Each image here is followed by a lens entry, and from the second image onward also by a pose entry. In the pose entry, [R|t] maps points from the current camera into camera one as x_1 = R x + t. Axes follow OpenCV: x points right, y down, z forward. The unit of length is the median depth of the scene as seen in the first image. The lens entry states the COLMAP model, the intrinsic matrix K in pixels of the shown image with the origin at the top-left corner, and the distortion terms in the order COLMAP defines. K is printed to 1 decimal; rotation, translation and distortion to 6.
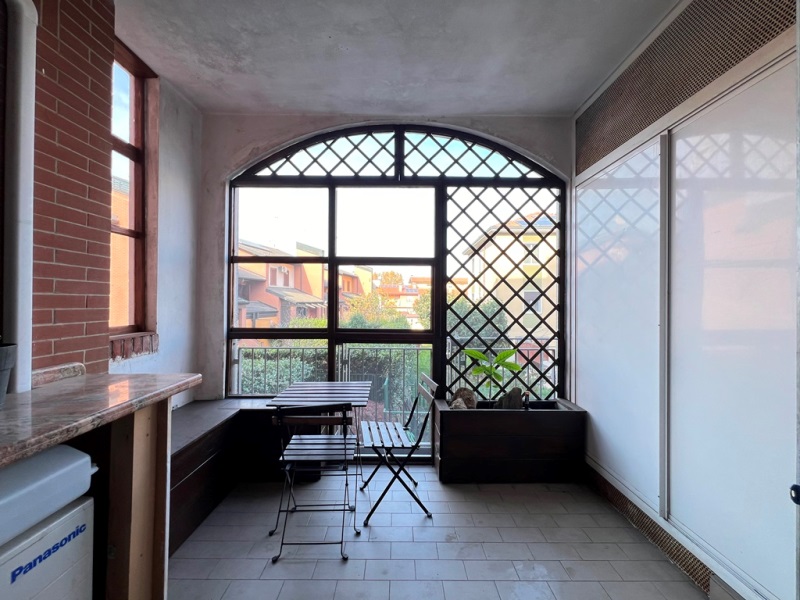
lens RADIAL K [[319.1, 0, 398.7], [0, 319.1, 299.2], [0, 0, 1]] dist [-0.001014, 0.000290]
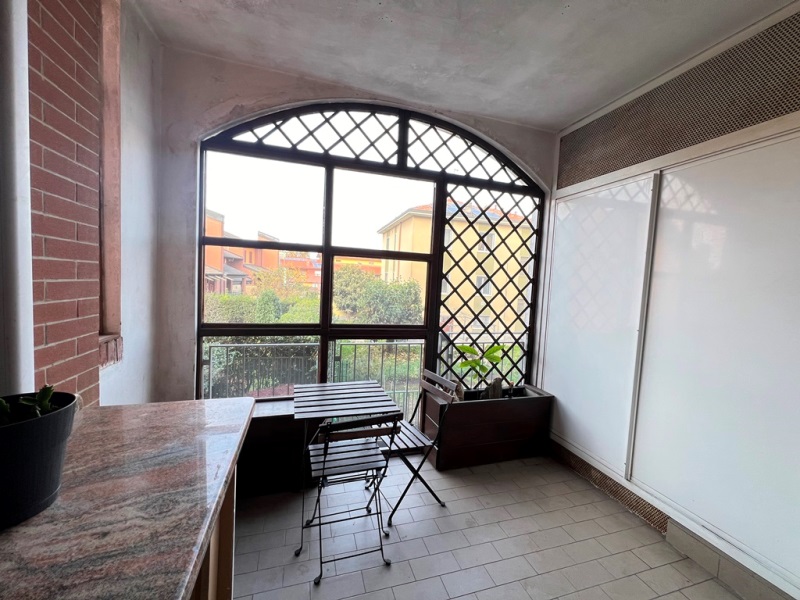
lens RADIAL K [[319.1, 0, 398.7], [0, 319.1, 299.2], [0, 0, 1]] dist [-0.001014, 0.000290]
pose [[0.956679, 0.022857, 0.290247, -0.275086], [-0.044518, 0.996675, 0.068248, -0.052592], [-0.287722, -0.078213, 0.954515, 0.060757]]
